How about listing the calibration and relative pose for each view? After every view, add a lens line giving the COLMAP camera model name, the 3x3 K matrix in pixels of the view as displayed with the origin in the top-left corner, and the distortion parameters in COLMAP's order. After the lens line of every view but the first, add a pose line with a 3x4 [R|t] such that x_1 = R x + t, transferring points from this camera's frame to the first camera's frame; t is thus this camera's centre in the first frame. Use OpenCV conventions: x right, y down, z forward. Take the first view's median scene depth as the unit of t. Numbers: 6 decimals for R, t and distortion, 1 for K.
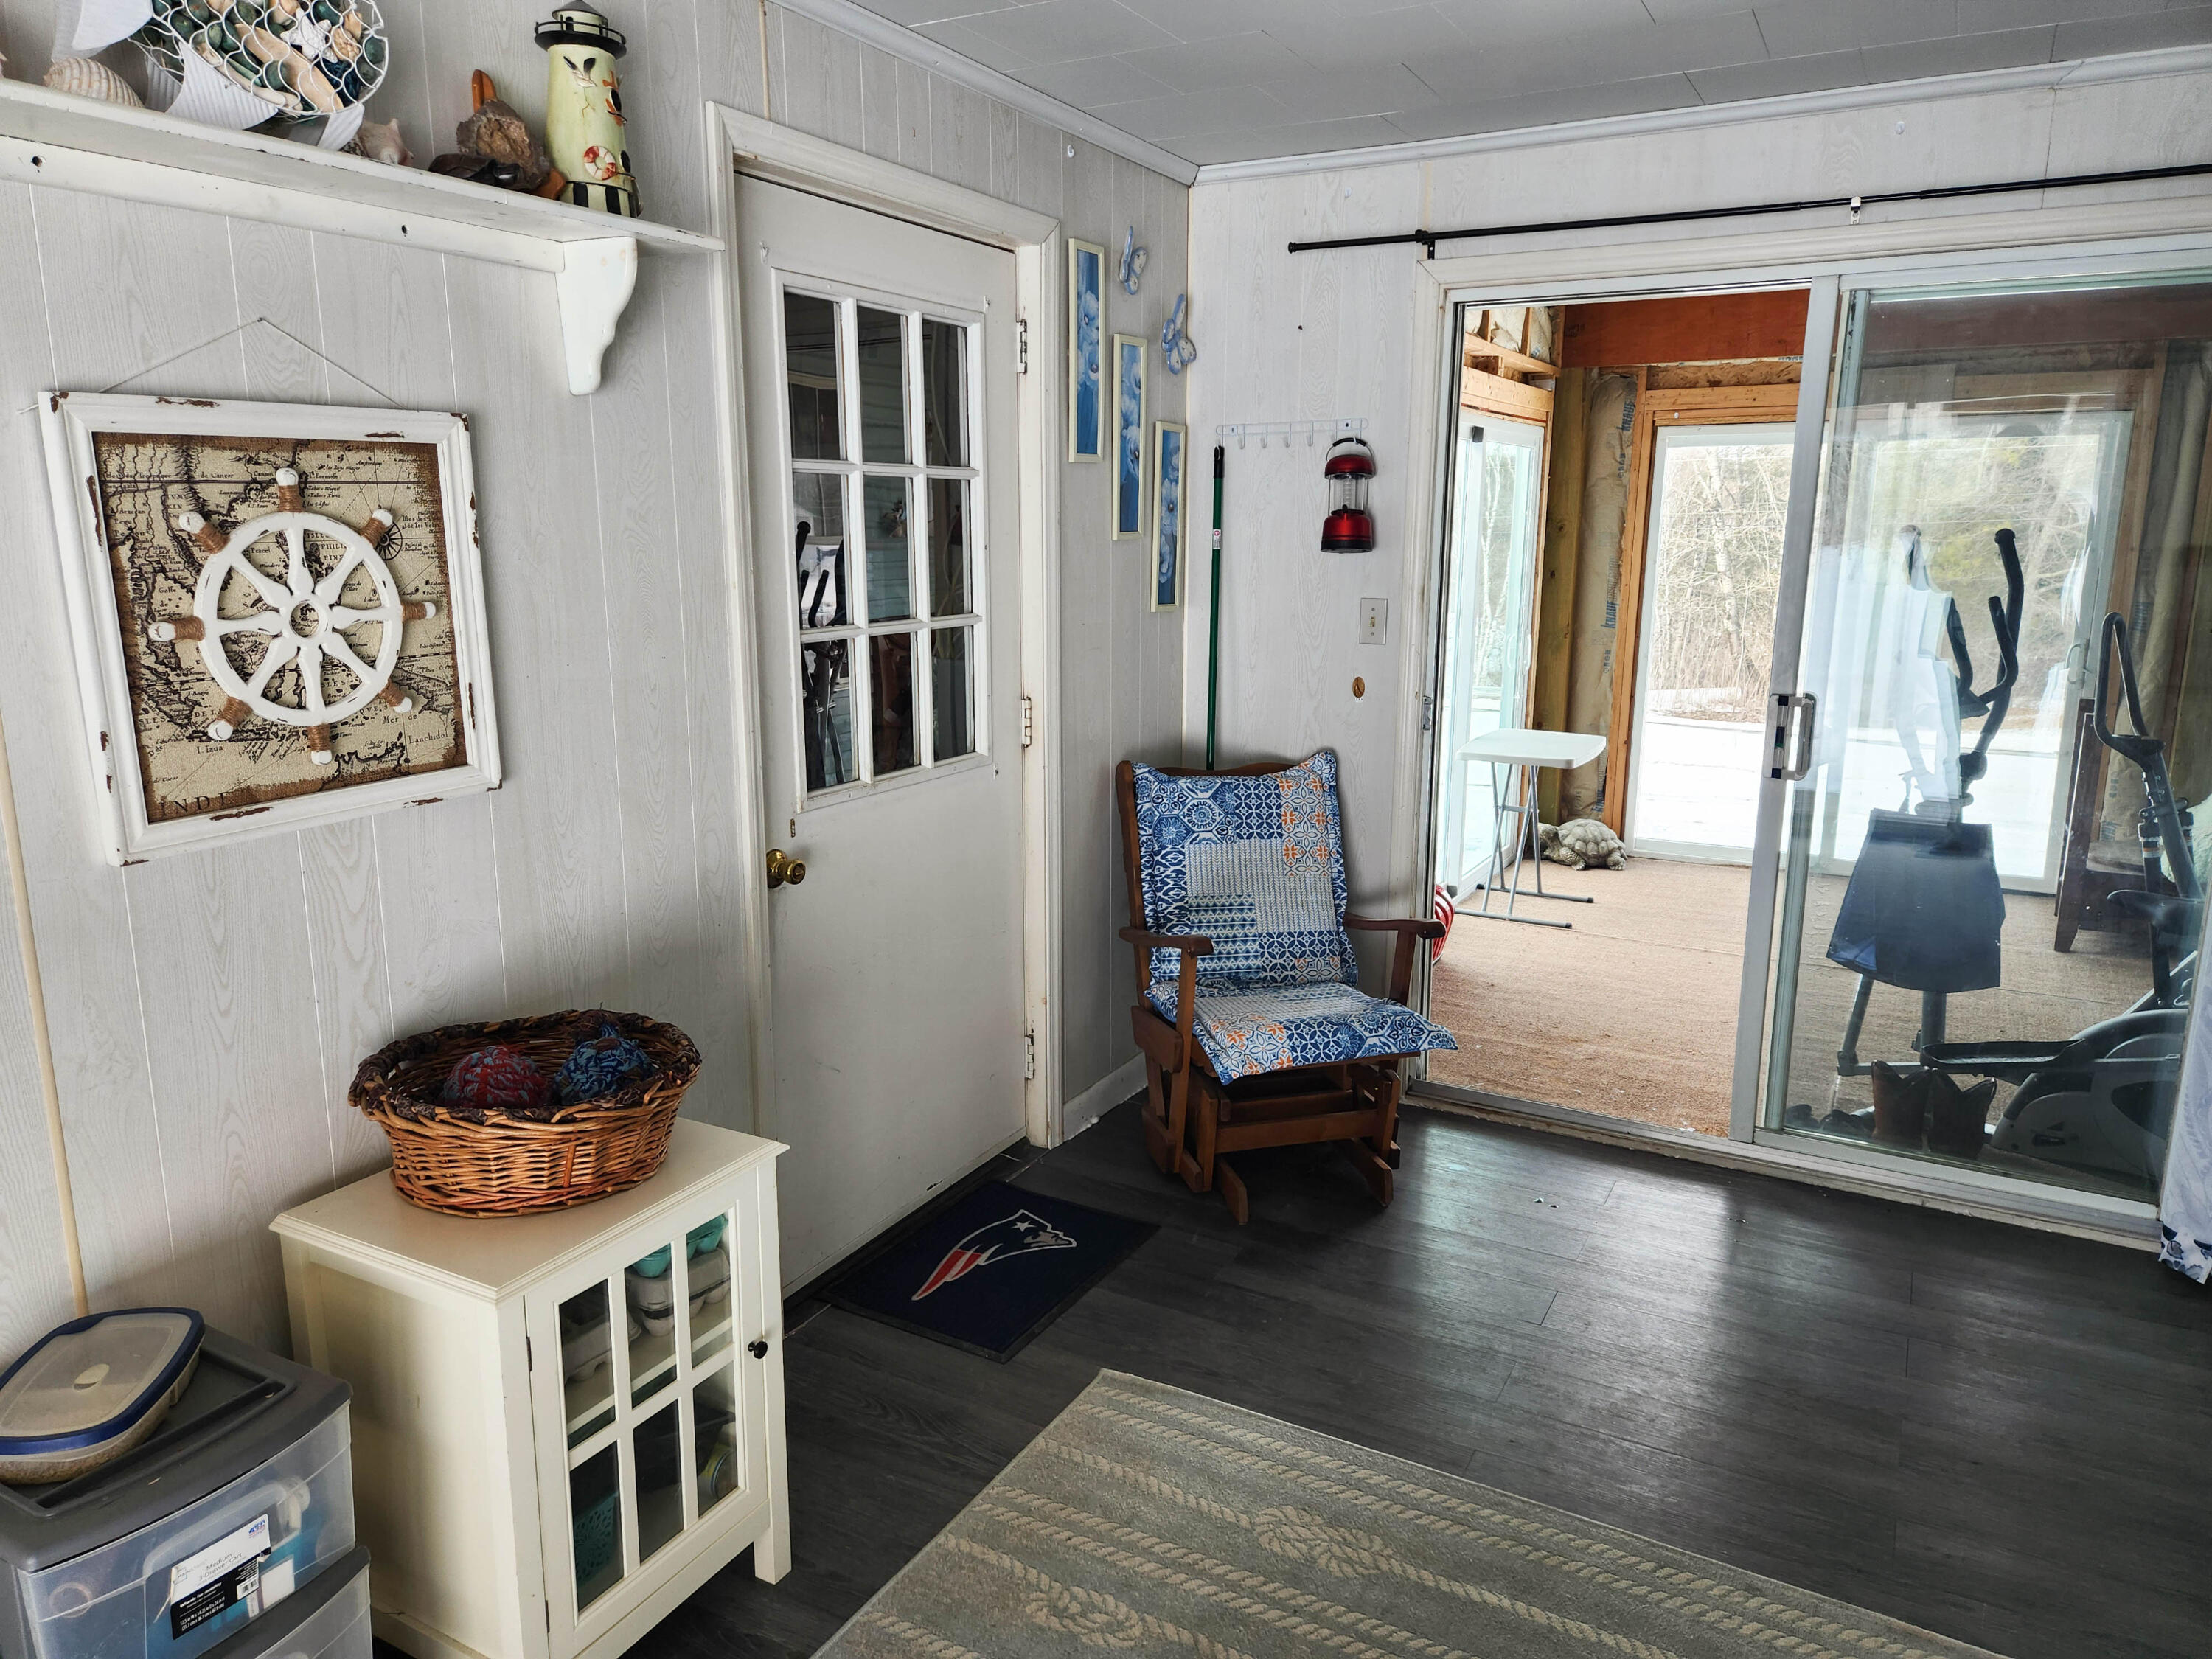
lens RADIAL K [[1480.7, 0, 1122.2], [0, 1480.7, 837.4], [0, 0, 1]] dist [0.076382, -0.077434]
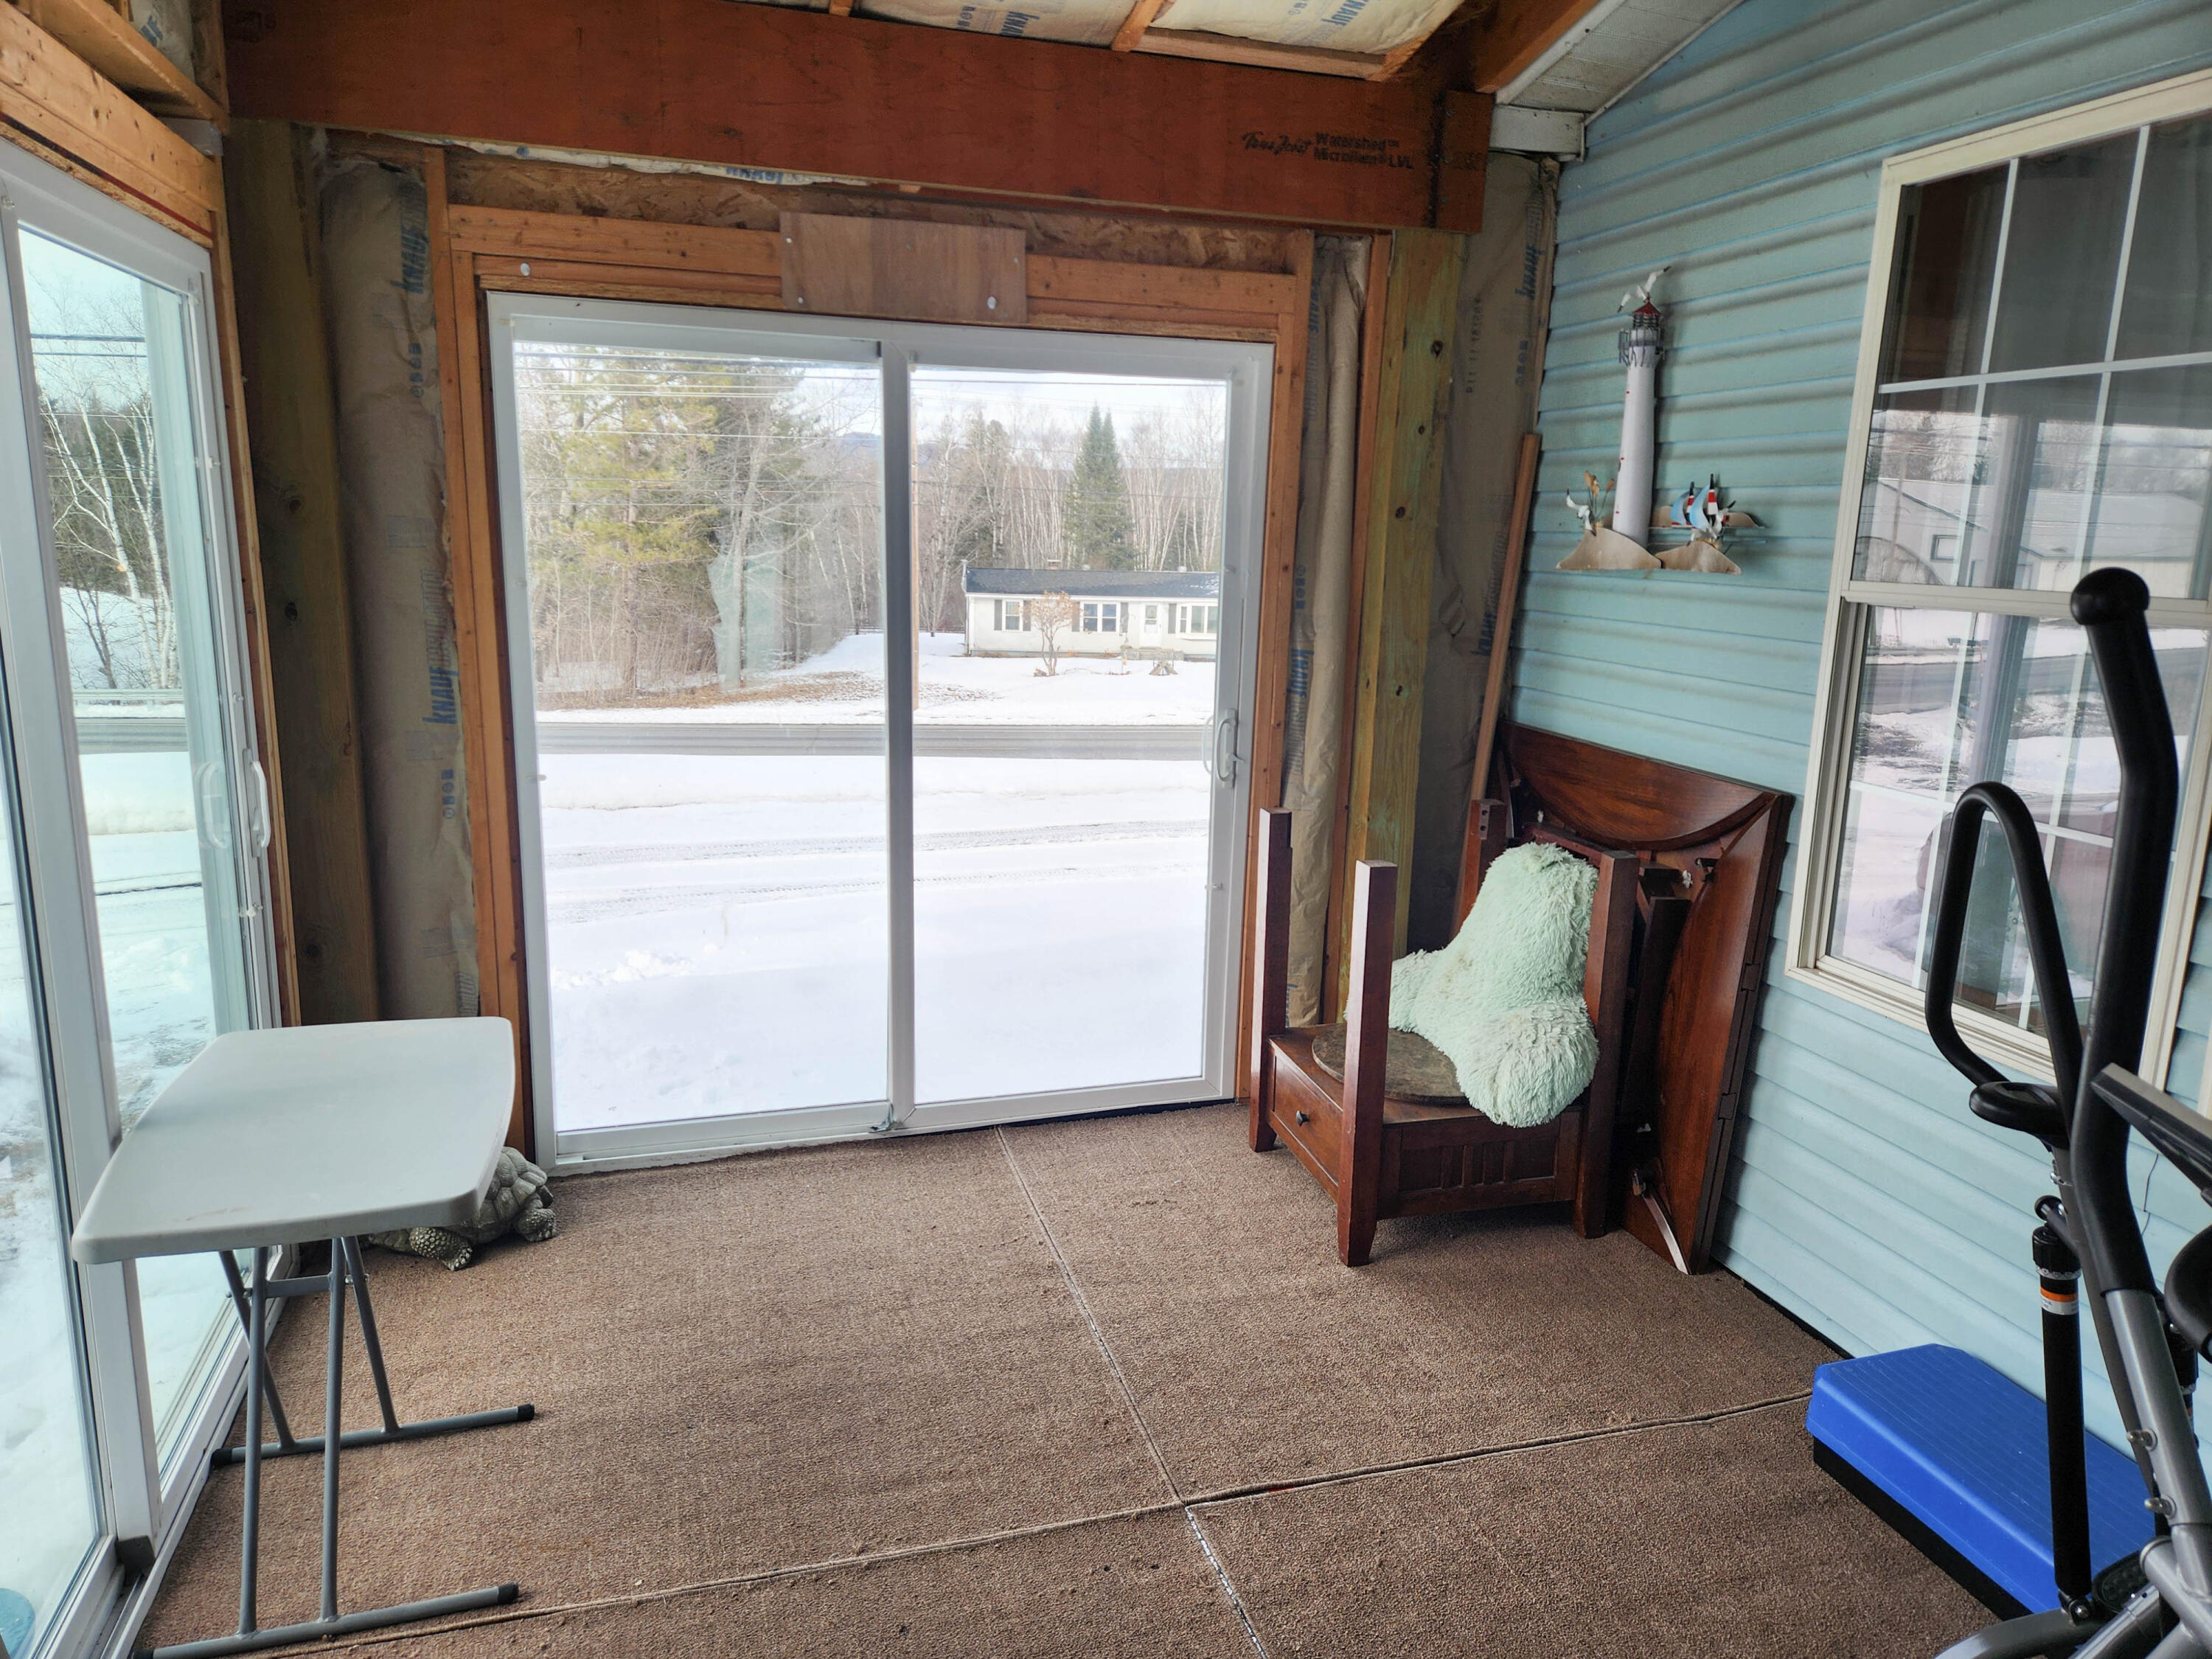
lens RADIAL K [[1480.7, 0, 1122.2], [0, 1480.7, 837.4], [0, 0, 1]] dist [0.076382, -0.077434]
pose [[0.699859, -0.133716, 0.701653, 0.146406], [0.122991, 0.990209, 0.066030, -0.113433], [-0.703612, 0.040085, 0.709453, 0.537687]]
